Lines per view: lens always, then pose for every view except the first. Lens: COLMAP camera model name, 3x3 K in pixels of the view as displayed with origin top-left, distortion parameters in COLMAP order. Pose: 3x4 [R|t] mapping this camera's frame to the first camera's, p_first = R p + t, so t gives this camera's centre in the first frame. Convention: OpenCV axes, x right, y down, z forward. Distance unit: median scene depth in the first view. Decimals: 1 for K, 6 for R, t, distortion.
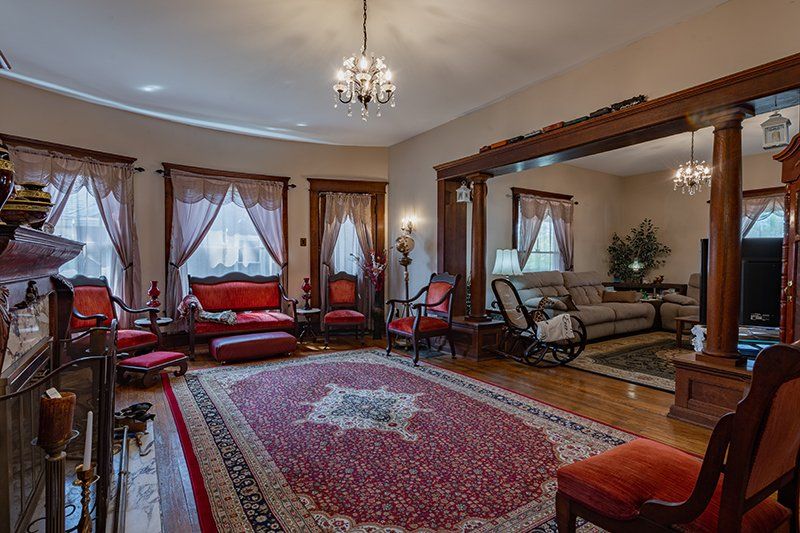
lens RADIAL K [[402.4, 0, 391.9], [0, 402.4, 264.1], [0, 0, 1]] dist [-0.011881, 0.016361]
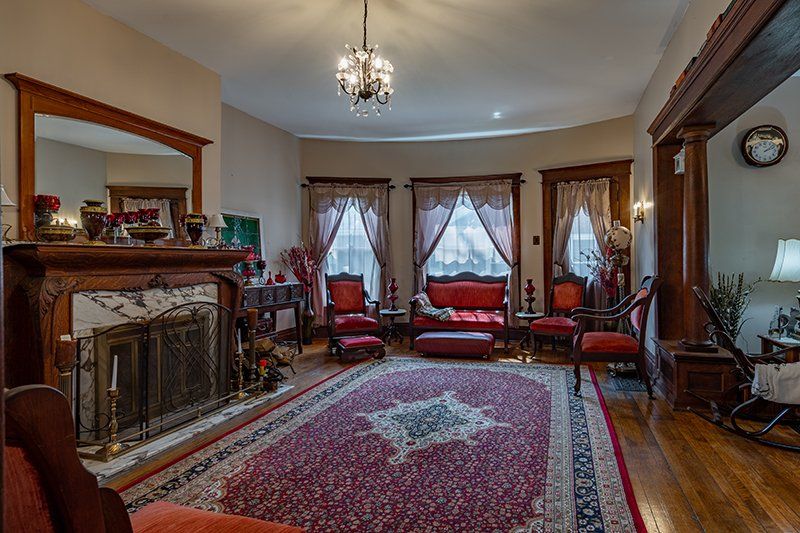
lens RADIAL K [[433.5, 0, 464.8], [0, 433.5, 260.4], [0, 0, 1]] dist [-0.000331, 0.000046]
pose [[0.706046, -0.007760, -0.708124, 0.400360], [0.000370, 0.999944, -0.010589, 0.002081], [0.708166, 0.007214, 0.706009, 0.198159]]
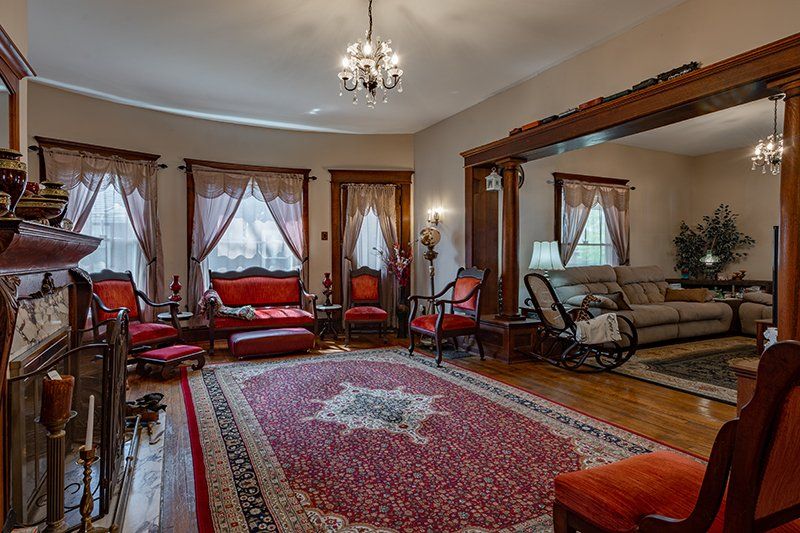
lens RADIAL K [[432.8, 0, 382.3], [0, 432.8, 257.5], [0, 0, 1]] dist [-0.005382, 0.018992]
pose [[0.991886, -0.005263, -0.127020, 0.052859], [0.004489, 0.999970, -0.006377, 0.004670], [0.127049, 0.005755, 0.991880, -0.013172]]
